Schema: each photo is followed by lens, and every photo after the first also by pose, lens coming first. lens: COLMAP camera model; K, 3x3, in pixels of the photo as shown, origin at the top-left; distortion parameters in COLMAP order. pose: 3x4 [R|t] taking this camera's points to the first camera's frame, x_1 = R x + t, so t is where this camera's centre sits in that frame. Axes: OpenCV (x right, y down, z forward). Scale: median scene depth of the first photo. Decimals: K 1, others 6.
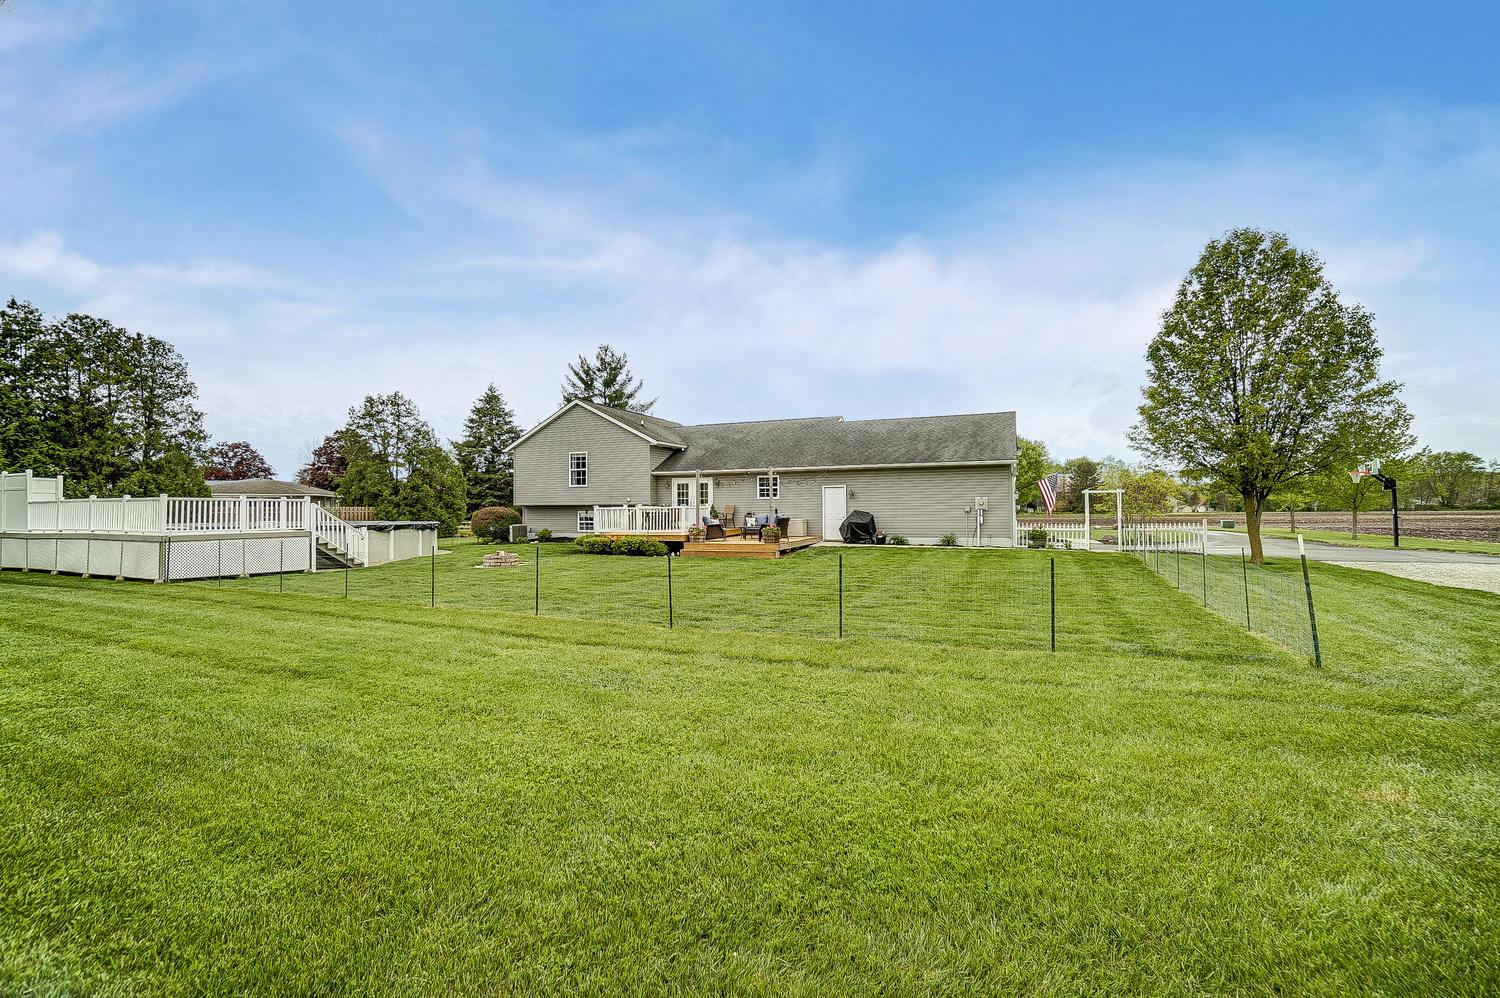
lens RADIAL K [[654.0, 0, 733.1], [0, 654.0, 498.2], [0, 0, 1]] dist [-0.063011, 0.023109]
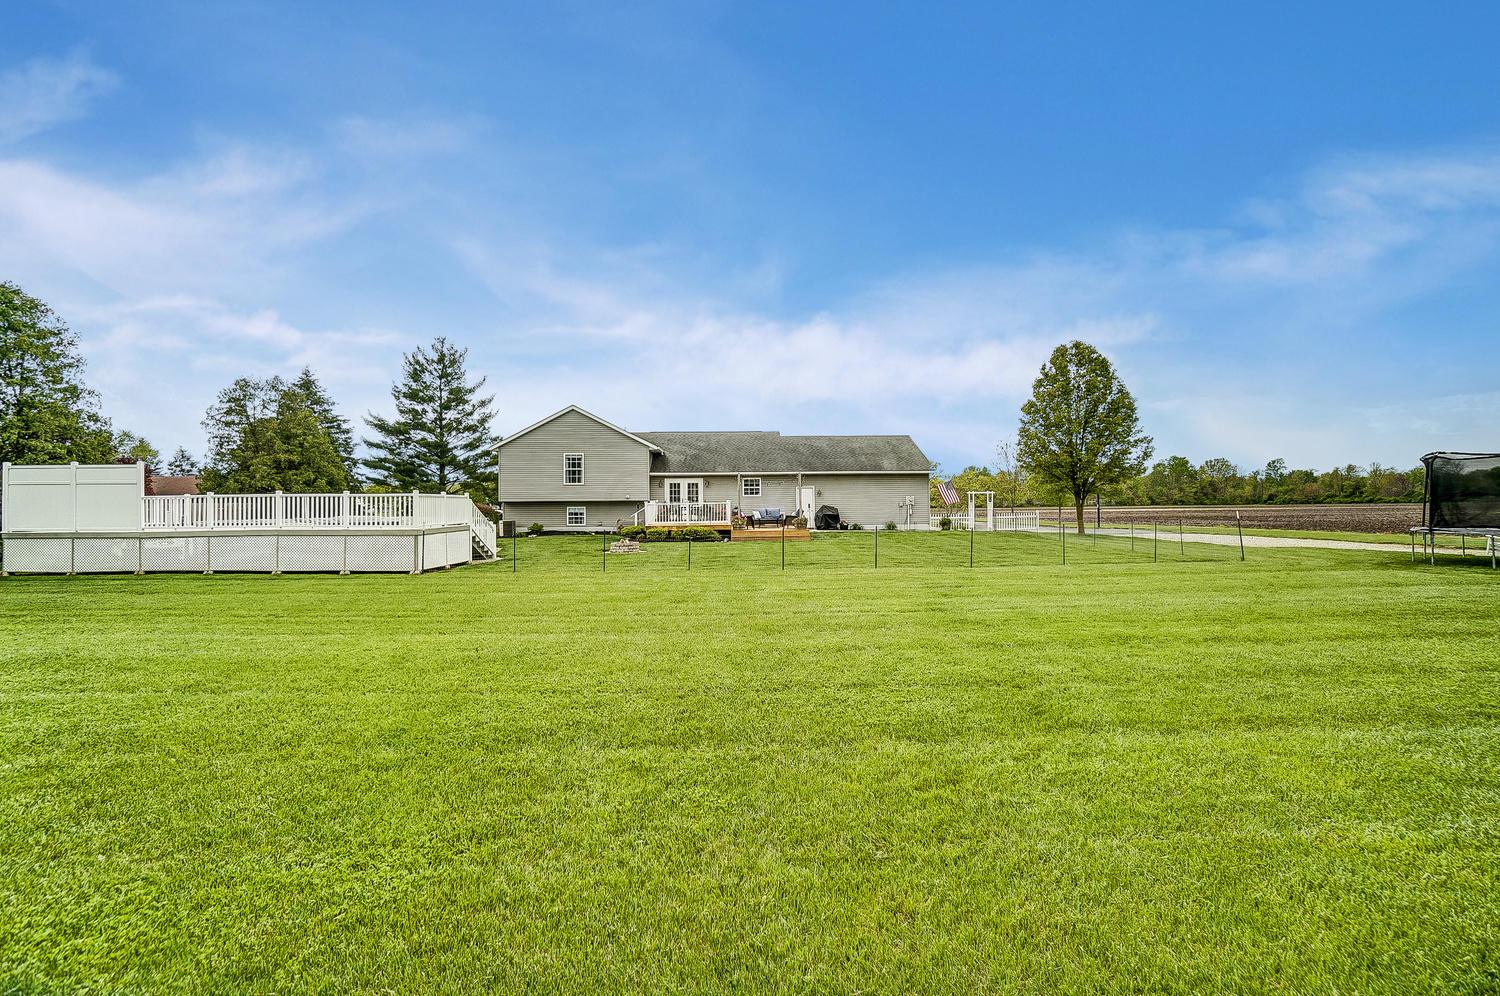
lens RADIAL K [[654.0, 0, 733.1], [0, 654.0, 497.2], [0, 0, 1]] dist [-0.063011, 0.023109]
pose [[0.907274, 0.003813, 0.420522, -0.505323], [-0.004438, 0.999990, 0.000509, 0.002143], [-0.420516, -0.002328, 0.907282, -0.126233]]
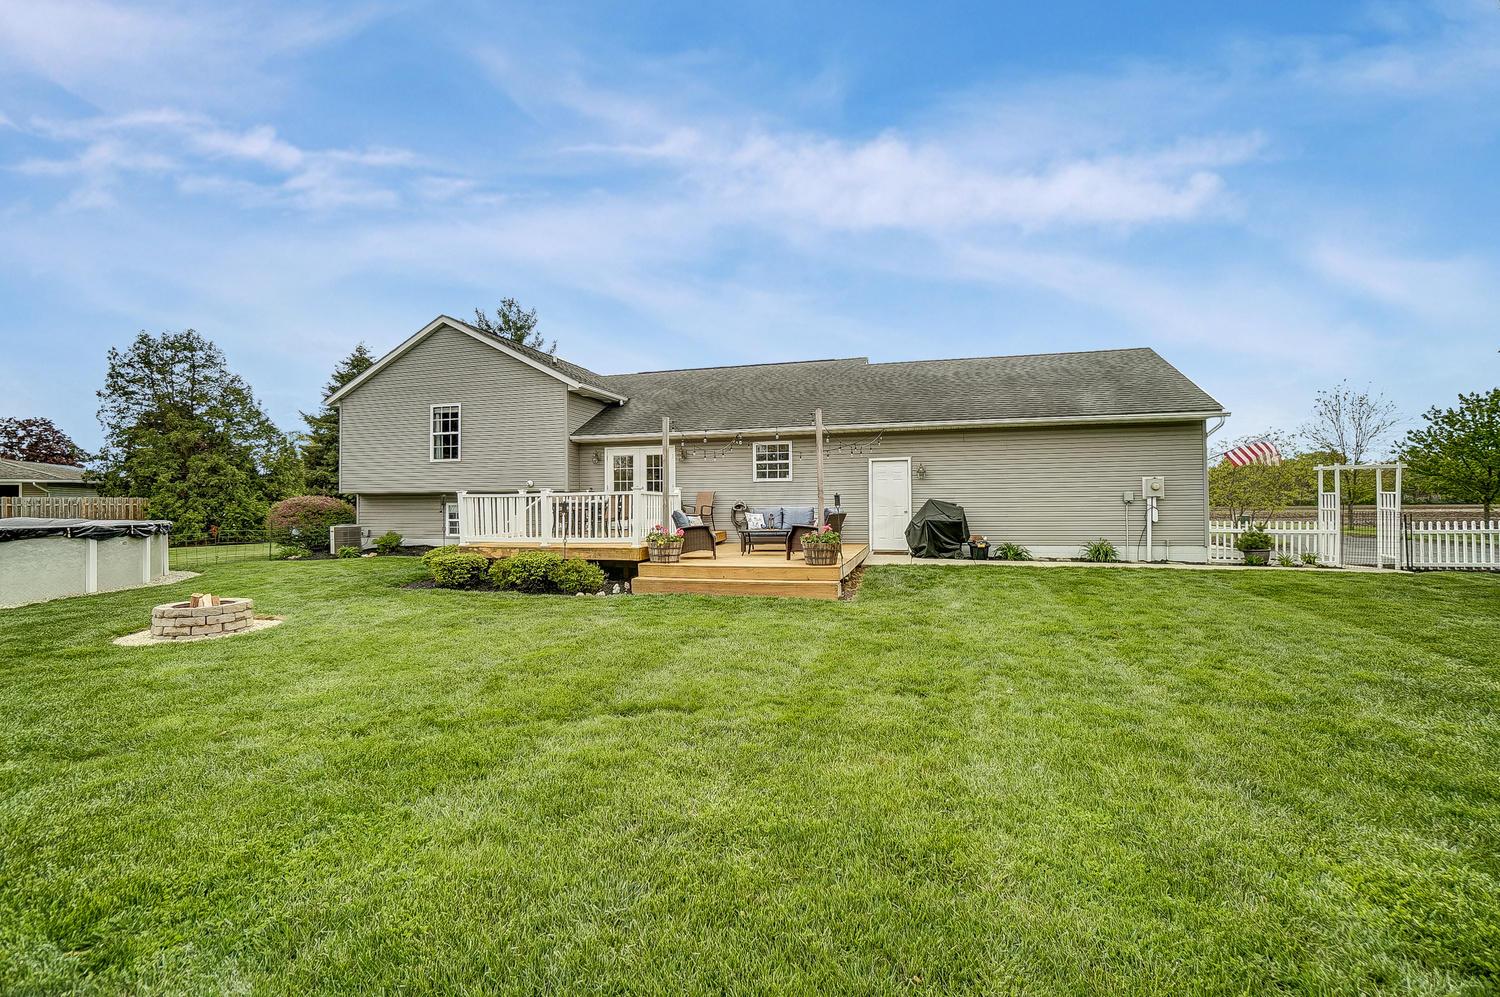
lens RADIAL K [[654.0, 0, 733.1], [0, 654.0, 497.7], [0, 0, 1]] dist [-0.063011, 0.023109]
pose [[0.991929, 0.001045, 0.126792, -0.055888], [-0.001893, 0.999977, 0.006566, 0.012164], [-0.126782, -0.006753, 0.991908, 0.416741]]
